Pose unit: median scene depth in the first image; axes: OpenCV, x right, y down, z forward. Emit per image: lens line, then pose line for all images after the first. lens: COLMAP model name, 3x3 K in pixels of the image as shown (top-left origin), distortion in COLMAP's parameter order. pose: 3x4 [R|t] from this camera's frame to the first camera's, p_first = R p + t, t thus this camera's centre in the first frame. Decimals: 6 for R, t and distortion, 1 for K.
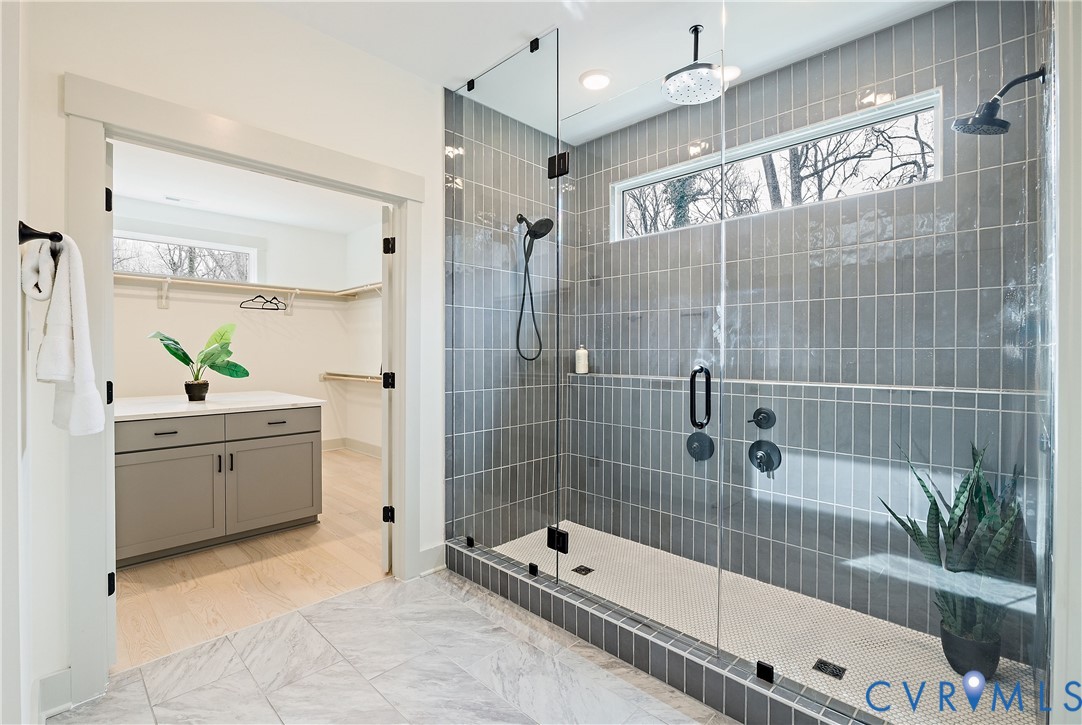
lens RADIAL K [[493.7, 0, 537.3], [0, 493.7, 358.0], [0, 0, 1]] dist [-0.004895, 0.000952]
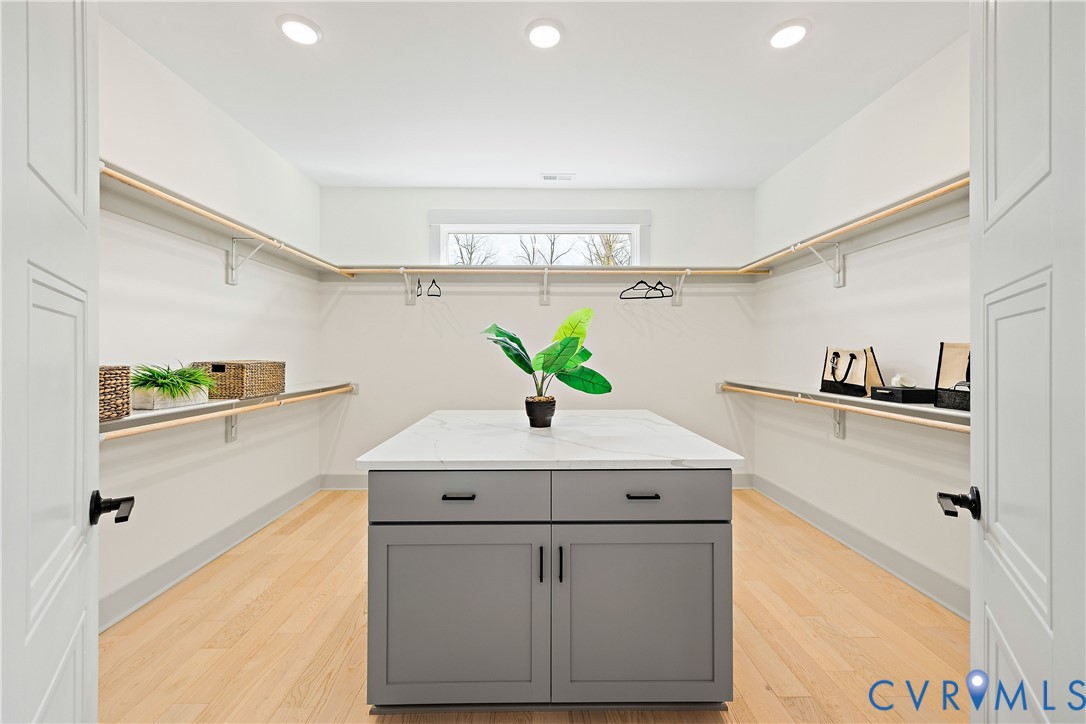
lens RADIAL K [[457.0, 0, 538.0], [0, 457.0, 357.1], [0, 0, 1]] dist [0.000931, 0.000048]
pose [[0.712948, -0.001362, -0.701215, -0.251028], [-0.003903, 0.999975, -0.005911, -0.003258], [0.701206, 0.006951, 0.712925, 0.534537]]
